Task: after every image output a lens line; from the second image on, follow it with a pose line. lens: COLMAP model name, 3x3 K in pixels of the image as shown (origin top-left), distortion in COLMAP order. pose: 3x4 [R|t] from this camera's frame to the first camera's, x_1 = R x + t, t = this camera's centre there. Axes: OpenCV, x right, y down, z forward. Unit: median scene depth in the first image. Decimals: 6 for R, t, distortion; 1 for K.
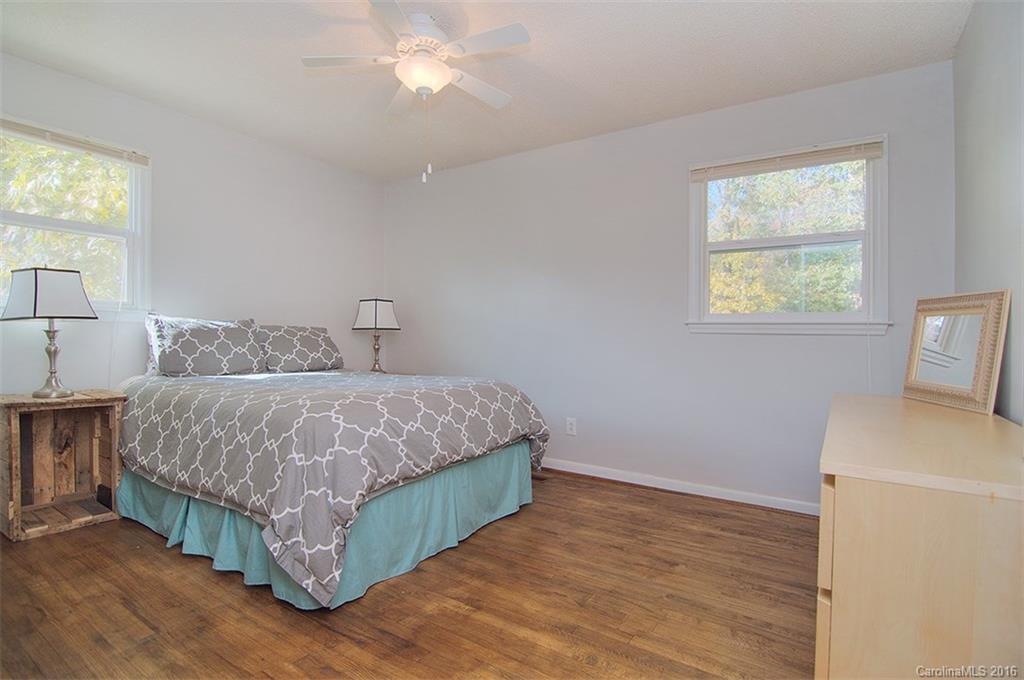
lens RADIAL K [[496.1, 0, 512.8], [0, 496.1, 337.3], [0, 0, 1]] dist [-0.013974, -0.005688]
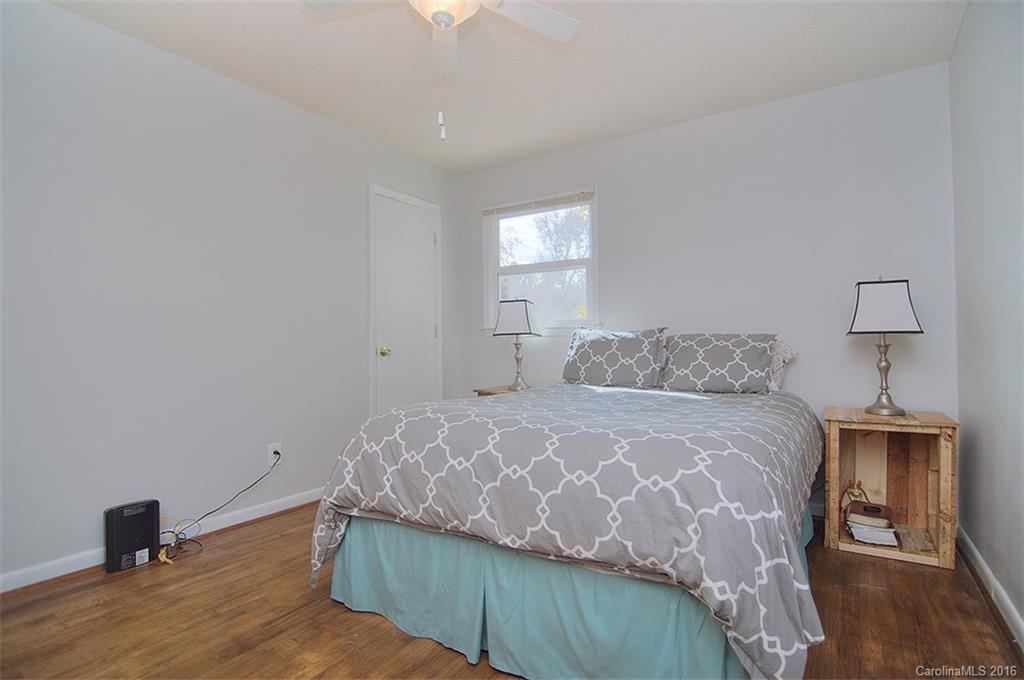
lens RADIAL K [[496.1, 0, 508.4], [0, 496.1, 348.3], [0, 0, 1]] dist [-0.013974, -0.005688]
pose [[-0.002210, -0.005045, -0.999985, 0.499935], [-0.002583, 0.999984, -0.005039, 0.007306], [0.999994, 0.002571, -0.002223, 0.970685]]
